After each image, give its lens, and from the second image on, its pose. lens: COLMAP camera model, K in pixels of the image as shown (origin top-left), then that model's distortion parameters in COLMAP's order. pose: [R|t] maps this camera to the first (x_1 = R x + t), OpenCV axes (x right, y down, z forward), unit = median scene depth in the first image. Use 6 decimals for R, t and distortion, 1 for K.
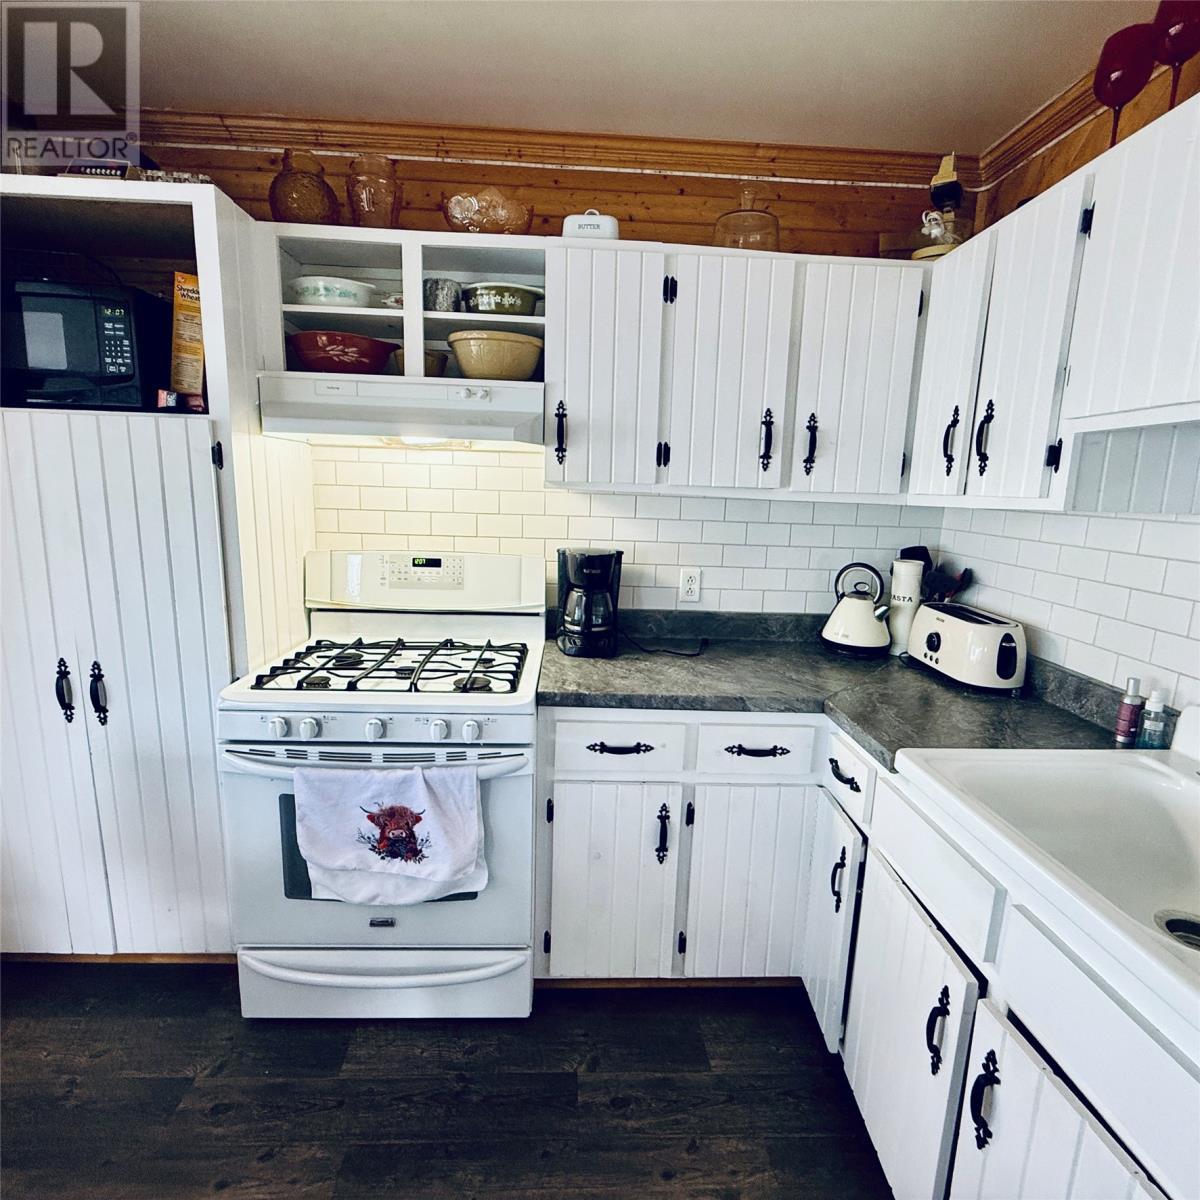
lens RADIAL K [[634.7, 0, 598.4], [0, 634.7, 600.0], [0, 0, 1]] dist [0.001867, -0.001055]
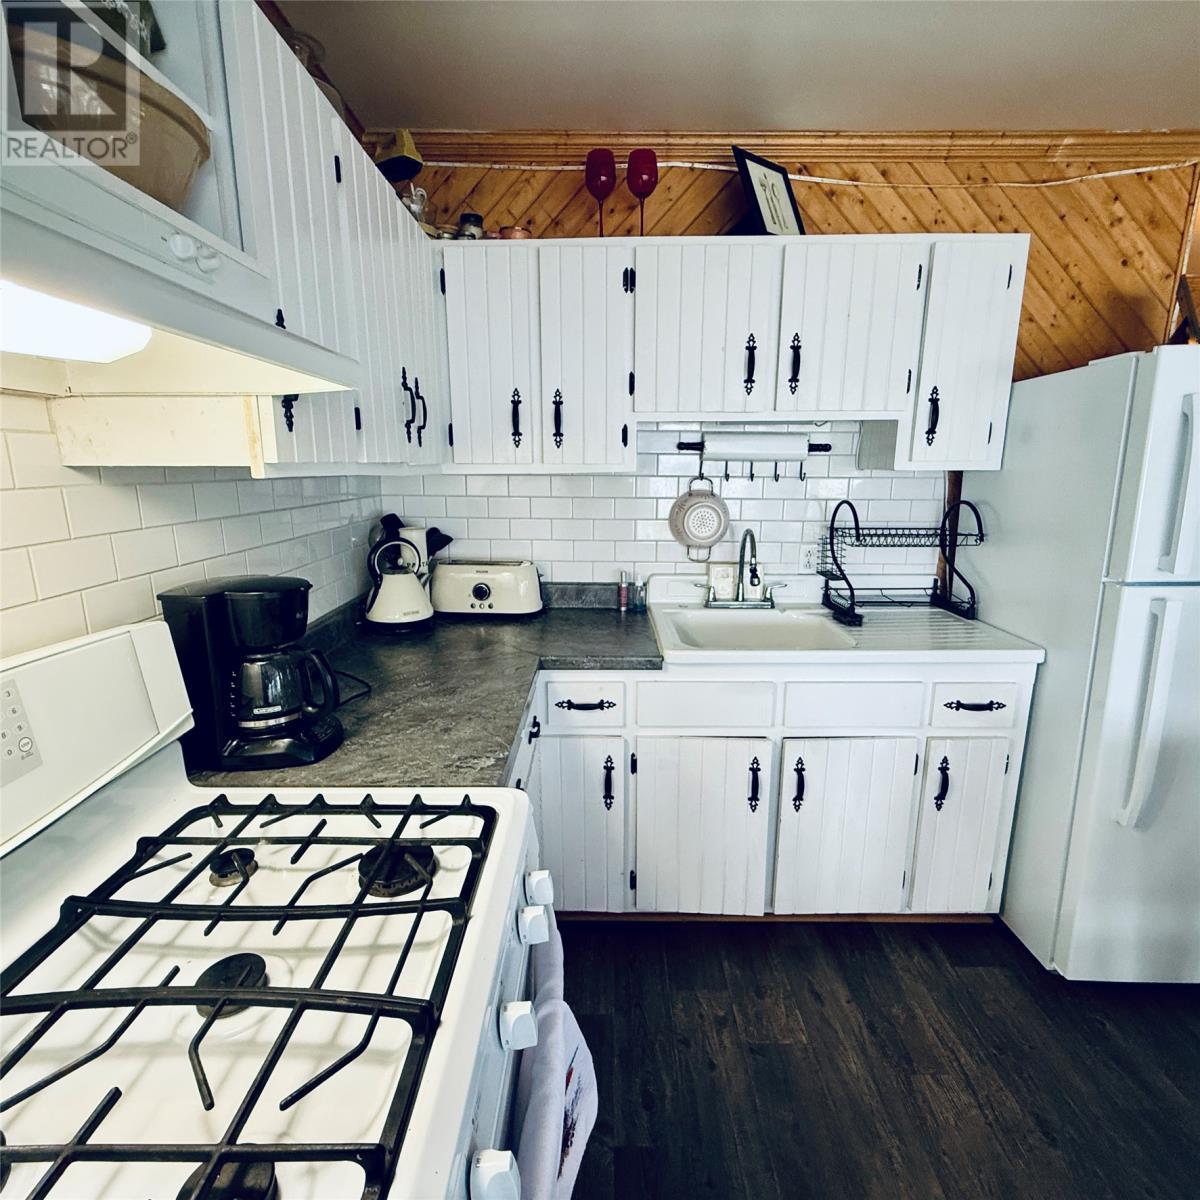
lens RADIAL K [[634.7, 0, 598.4], [0, 634.7, 600.0], [0, 0, 1]] dist [0.001867, -0.001055]
pose [[0.046991, -0.243145, 0.968851, -0.661602], [0.177625, 0.956499, 0.231430, -0.168960], [-0.982976, 0.161217, 0.088136, 0.782784]]
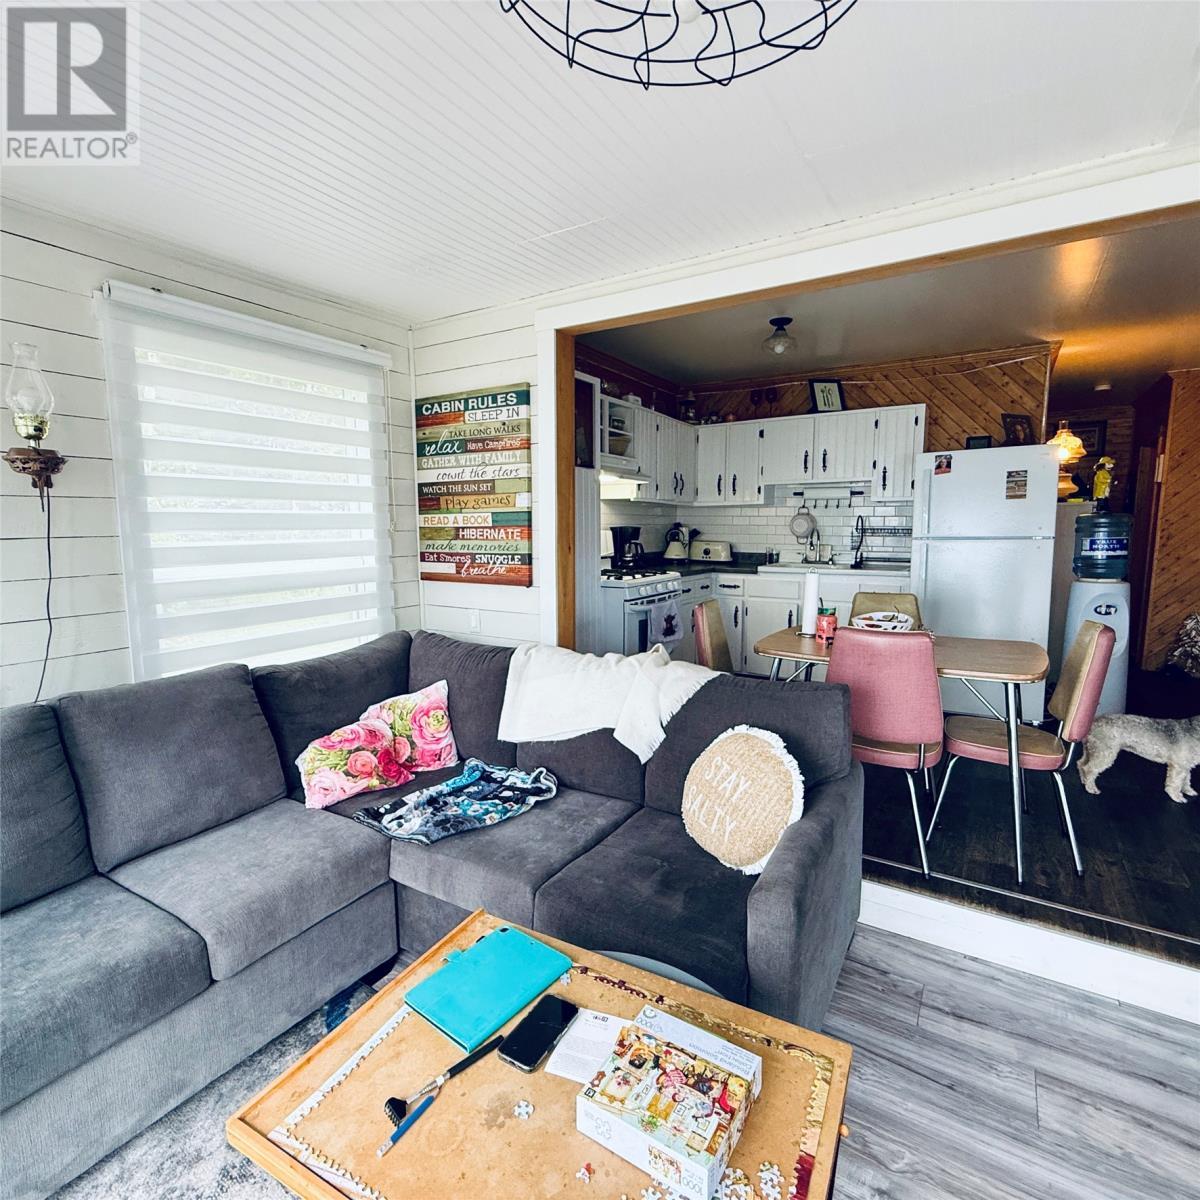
lens RADIAL K [[634.7, 0, 598.4], [0, 634.7, 600.0], [0, 0, 1]] dist [0.001867, -0.001055]
pose [[0.567653, -0.129731, 0.812982, -2.470393], [0.163333, 0.985623, 0.043236, 0.087295], [-0.806903, 0.108244, 0.580681, -0.318582]]
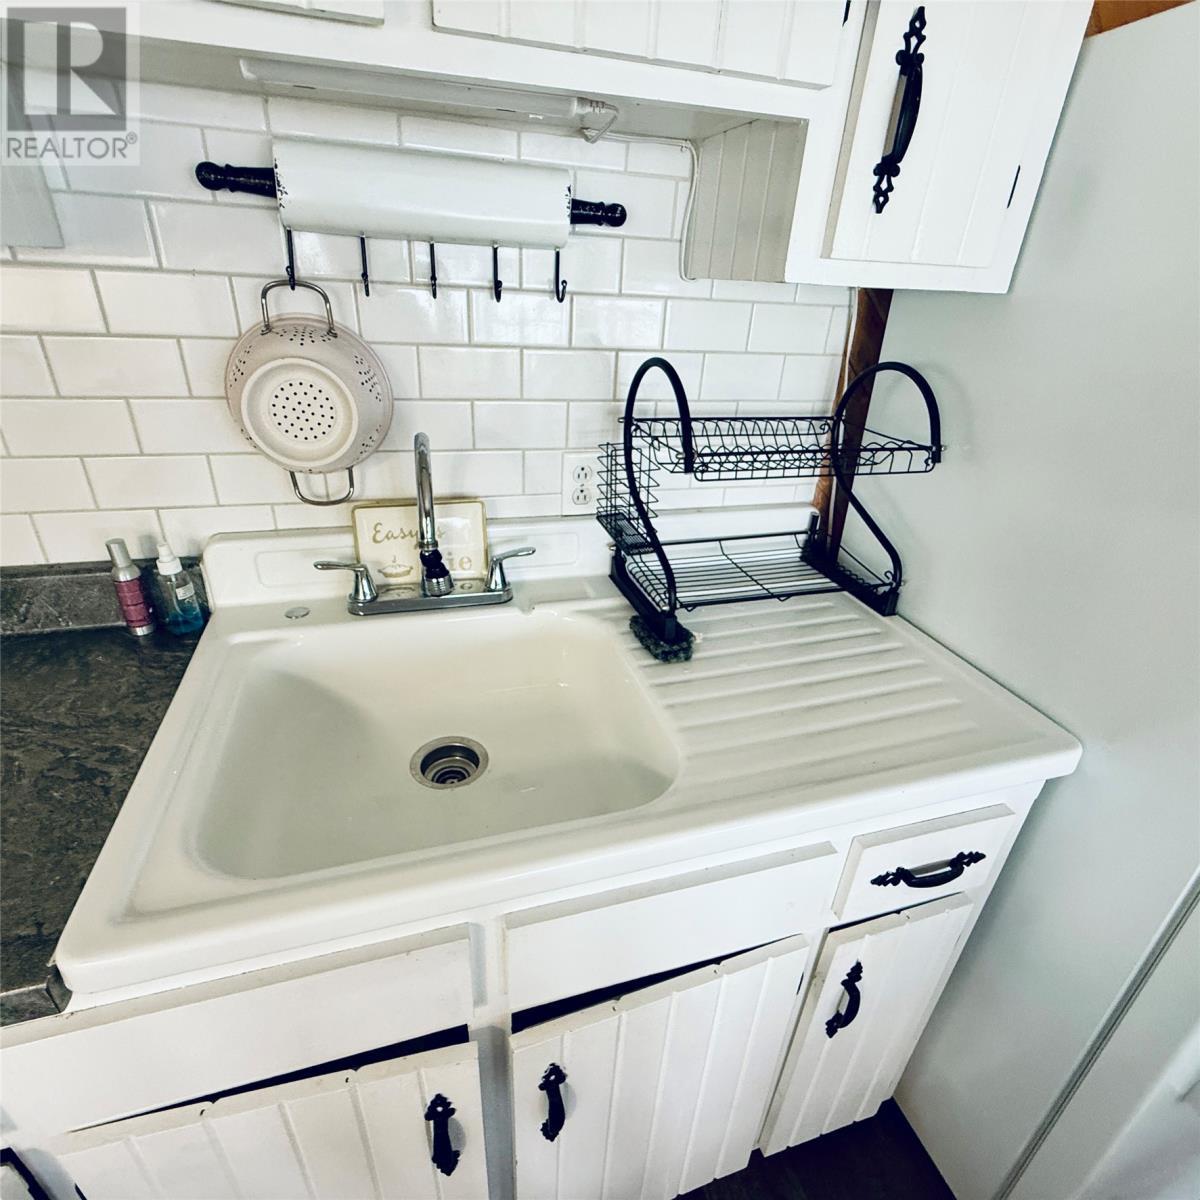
lens RADIAL K [[634.7, 0, 598.4], [0, 634.7, 600.0], [0, 0, 1]] dist [0.001867, -0.001055]
pose [[-0.246931, -0.480658, 0.841424, 0.137232], [0.115376, 0.847553, 0.518018, -0.083344], [-0.962140, 0.224994, -0.153831, 0.543693]]
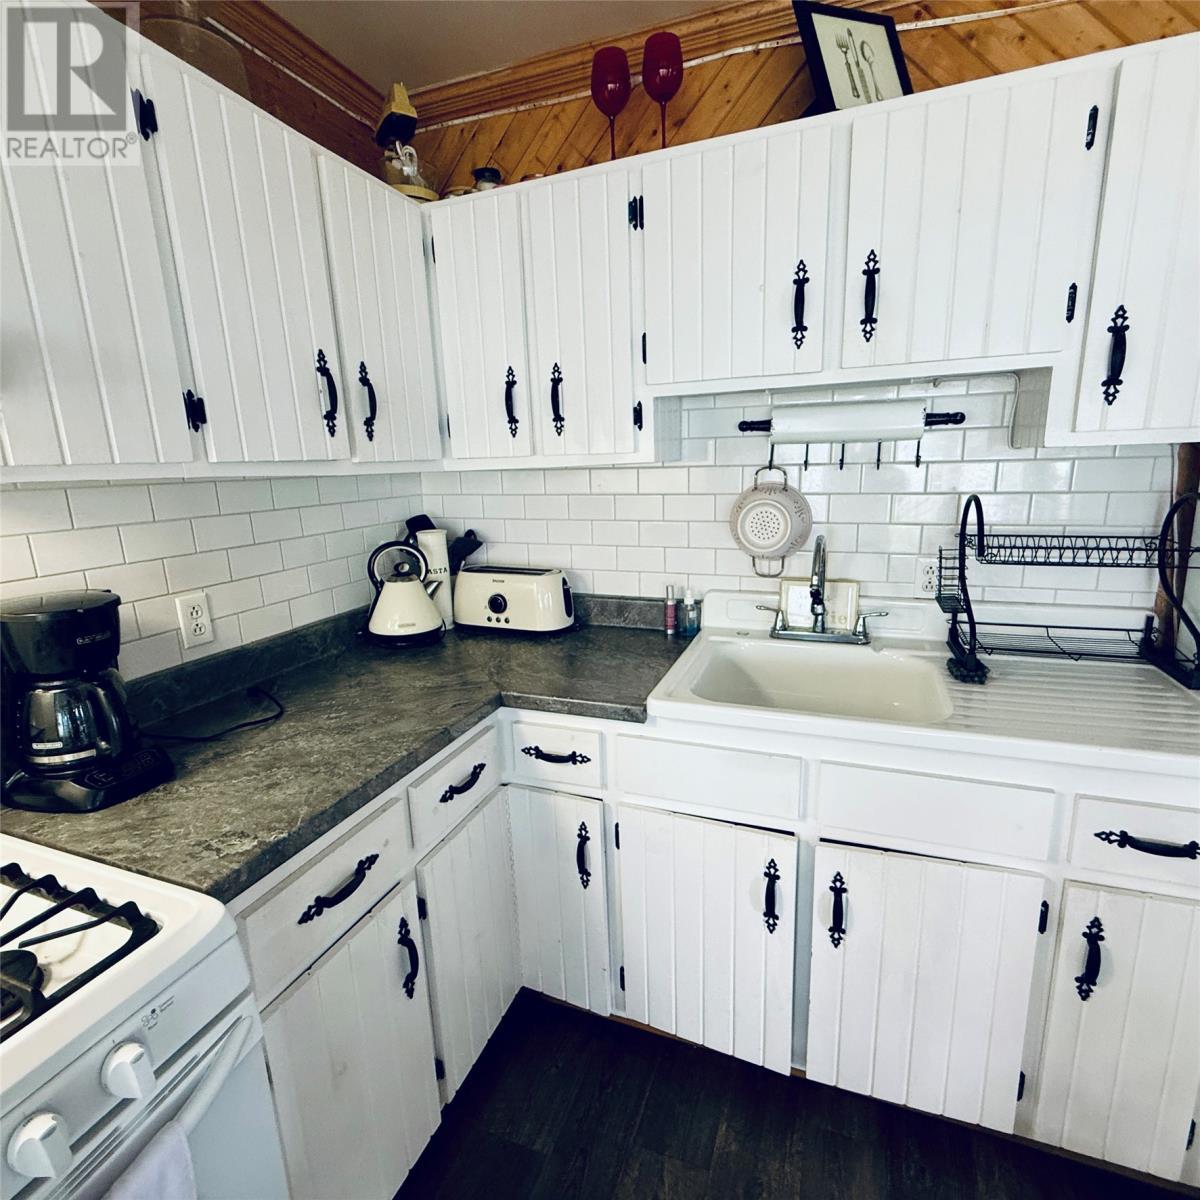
lens RADIAL K [[634.7, 0, 598.4], [0, 634.7, 600.0], [0, 0, 1]] dist [0.001867, -0.001055]
pose [[0.395652, -0.243010, 0.885667, -0.347057], [0.206773, 0.963169, 0.171904, -0.091747], [-0.894821, 0.115117, 0.431328, 0.471193]]
